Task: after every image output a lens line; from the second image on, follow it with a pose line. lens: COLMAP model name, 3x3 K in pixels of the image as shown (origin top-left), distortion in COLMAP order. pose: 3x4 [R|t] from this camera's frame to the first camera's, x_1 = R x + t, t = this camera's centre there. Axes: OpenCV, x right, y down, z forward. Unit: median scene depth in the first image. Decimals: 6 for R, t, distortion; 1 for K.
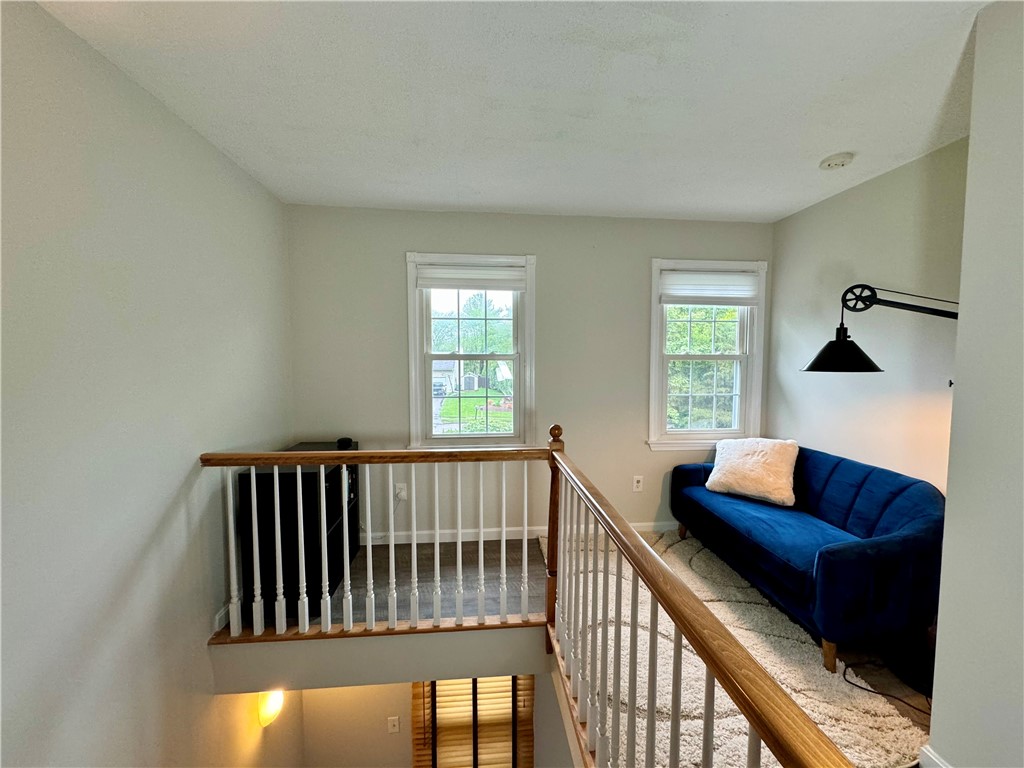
lens RADIAL K [[410.0, 0, 512.8], [0, 410.0, 383.5], [0, 0, 1]] dist [0.001084, -0.000378]
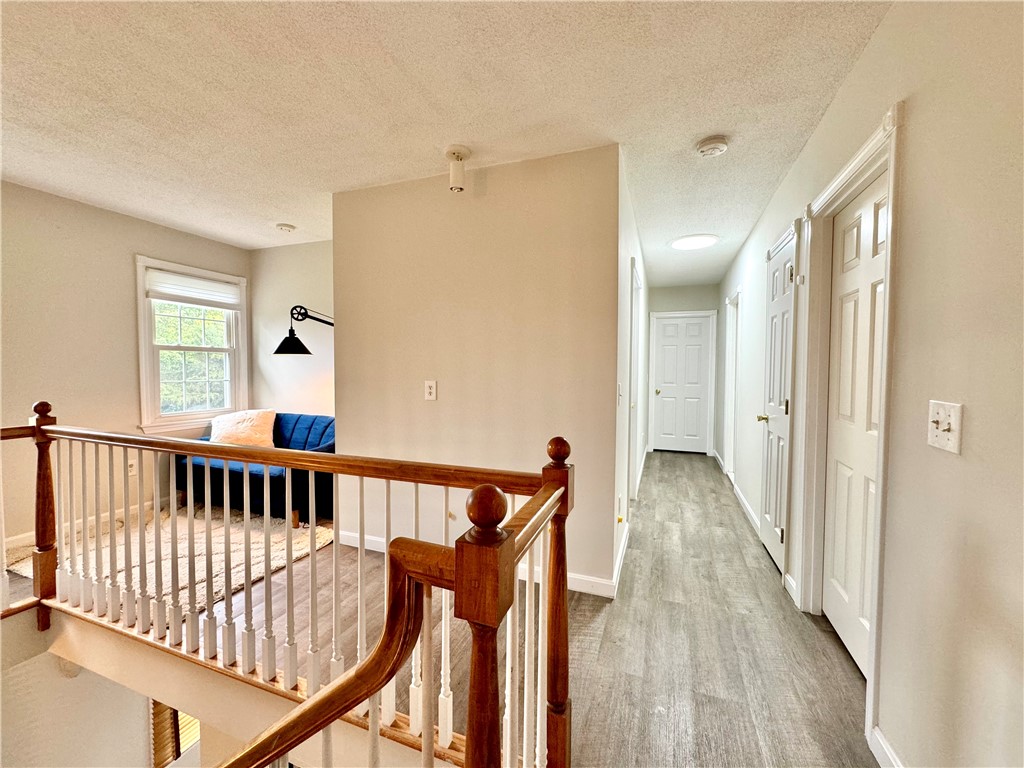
lens RADIAL K [[410.0, 0, 513.7], [0, 410.0, 382.5], [0, 0, 1]] dist [0.001084, -0.000378]
pose [[0.437863, -0.028720, 0.898583, -0.277385], [0.051076, 0.998670, 0.007031, 0.098764], [-0.897589, 0.042817, 0.438748, -0.471798]]
